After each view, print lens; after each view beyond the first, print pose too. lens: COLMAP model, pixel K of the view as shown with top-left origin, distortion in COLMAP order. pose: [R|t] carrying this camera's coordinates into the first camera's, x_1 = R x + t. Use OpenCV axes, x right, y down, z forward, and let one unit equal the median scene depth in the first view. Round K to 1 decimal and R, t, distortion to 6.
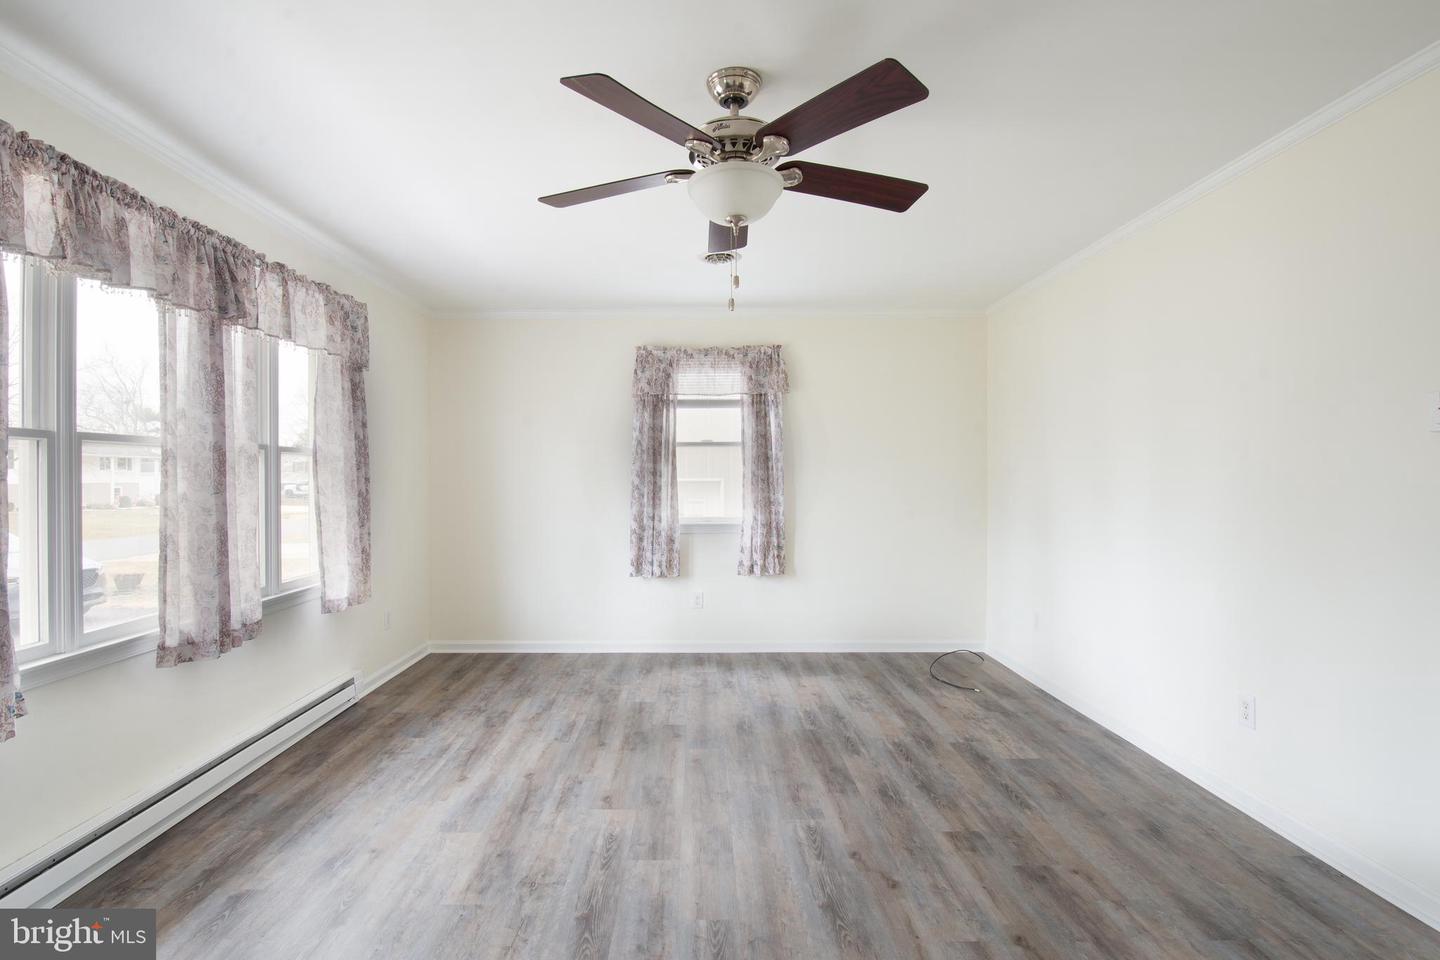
lens RADIAL K [[684.4, 0, 698.0], [0, 684.4, 478.0], [0, 0, 1]] dist [0.014351, -0.023521]
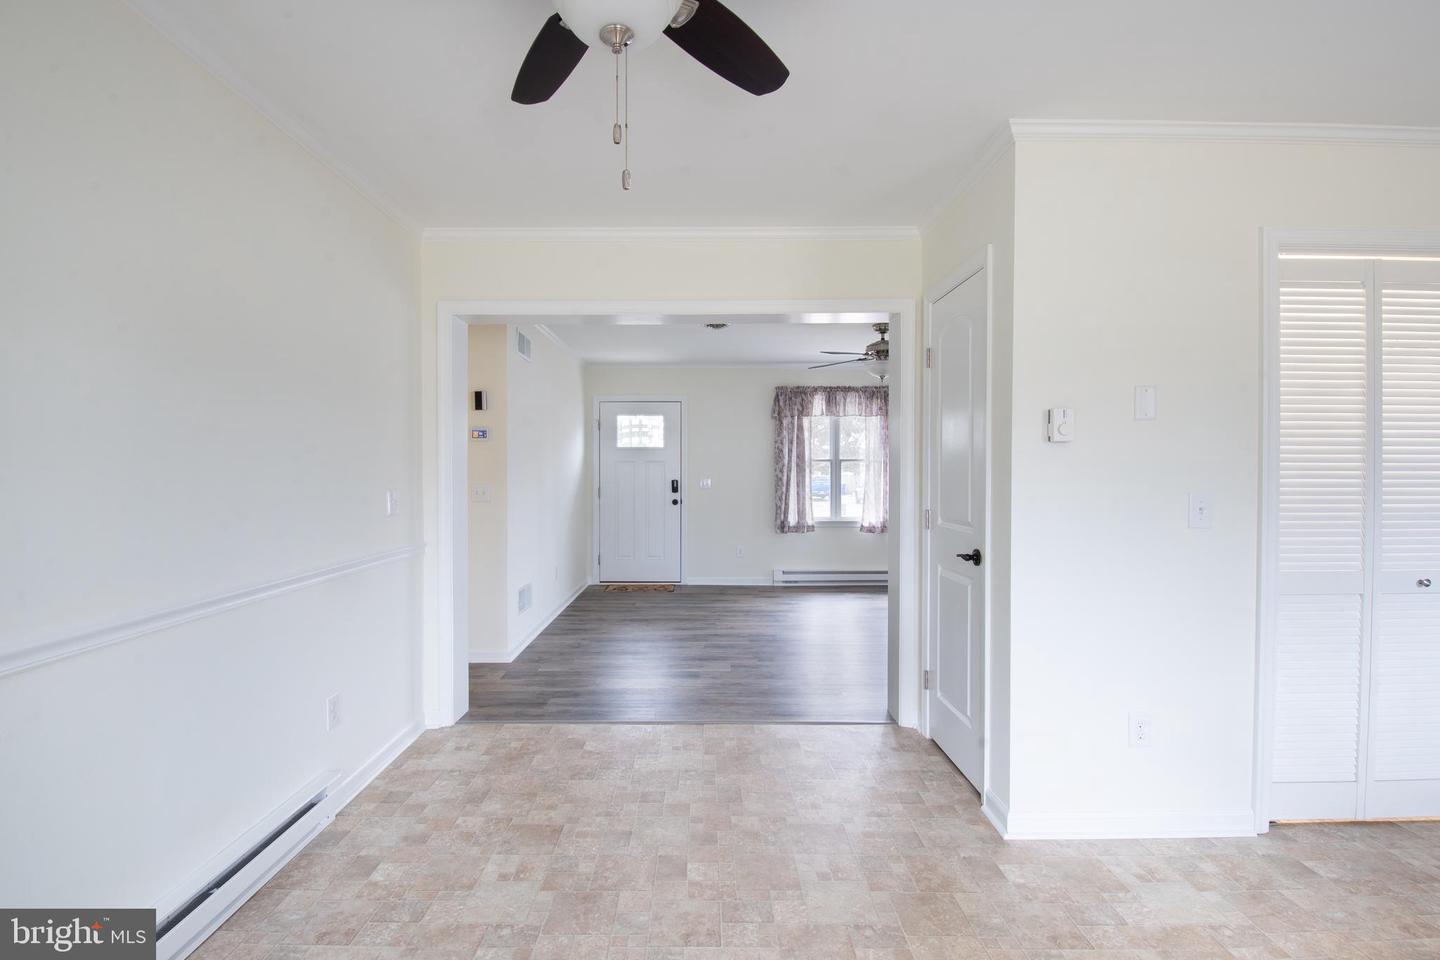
lens RADIAL K [[684.4, 0, 698.0], [0, 684.4, 478.0], [0, 0, 1]] dist [0.014351, -0.023521]
pose [[-0.006160, 0.011439, -0.999916, 2.537046], [-0.002989, 0.999930, 0.011458, -0.008011], [0.999977, 0.003059, -0.006125, 0.276396]]
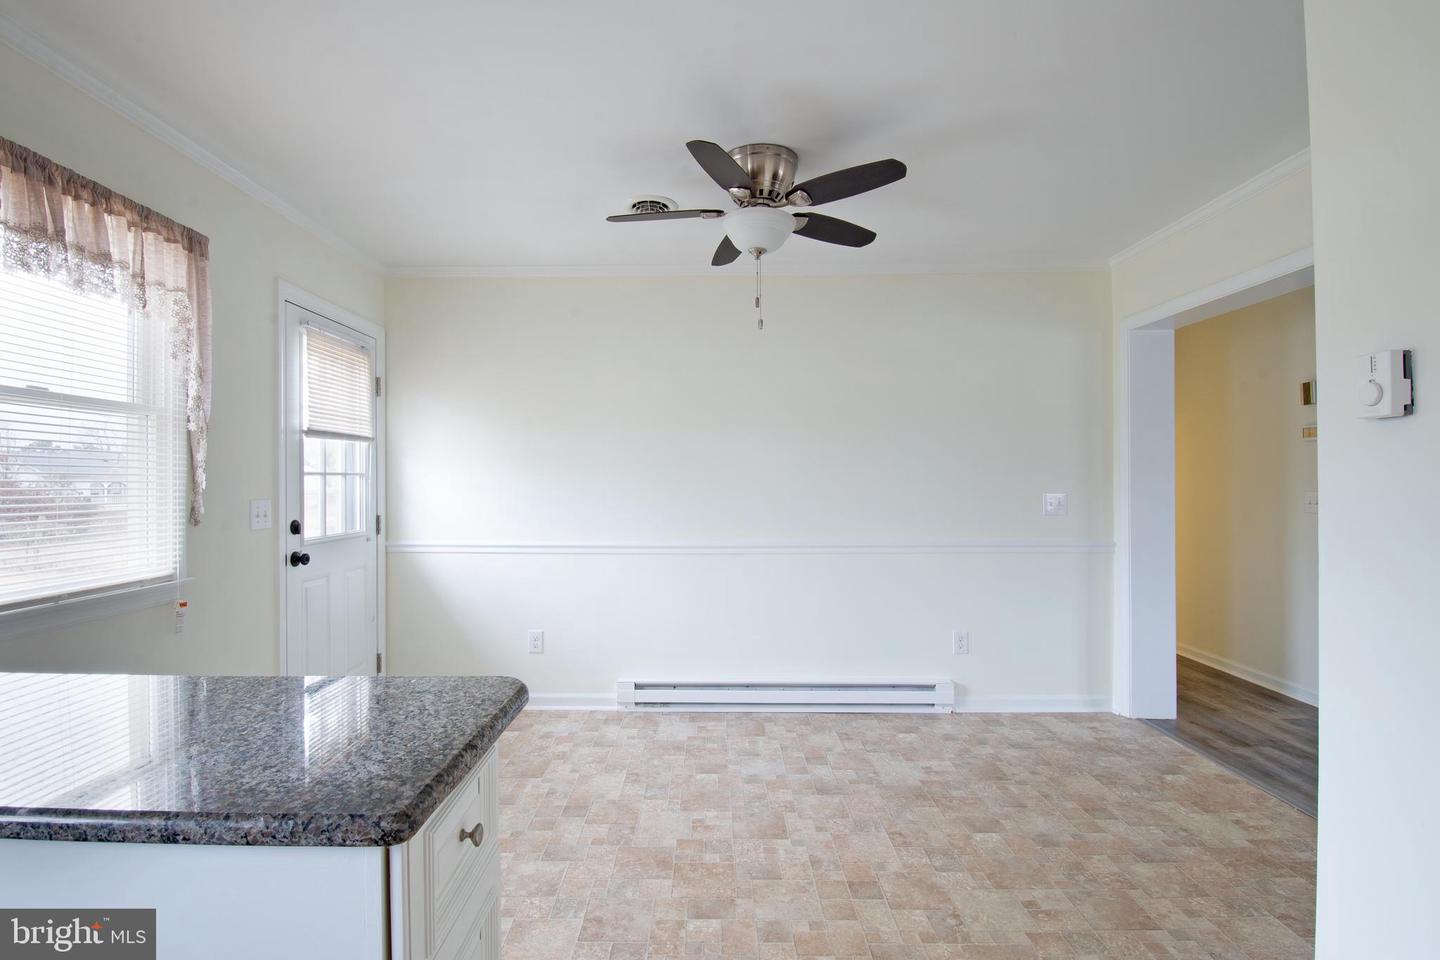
lens RADIAL K [[692.7, 0, 699.7], [0, 692.7, 479.9], [0, 0, 1]] dist [0.012757, -0.023543]
pose [[-0.999849, 0.006844, 0.016002, 2.009368], [0.006857, 0.999976, 0.000789, -0.008148], [-0.015996, 0.000898, -0.999872, 1.362593]]
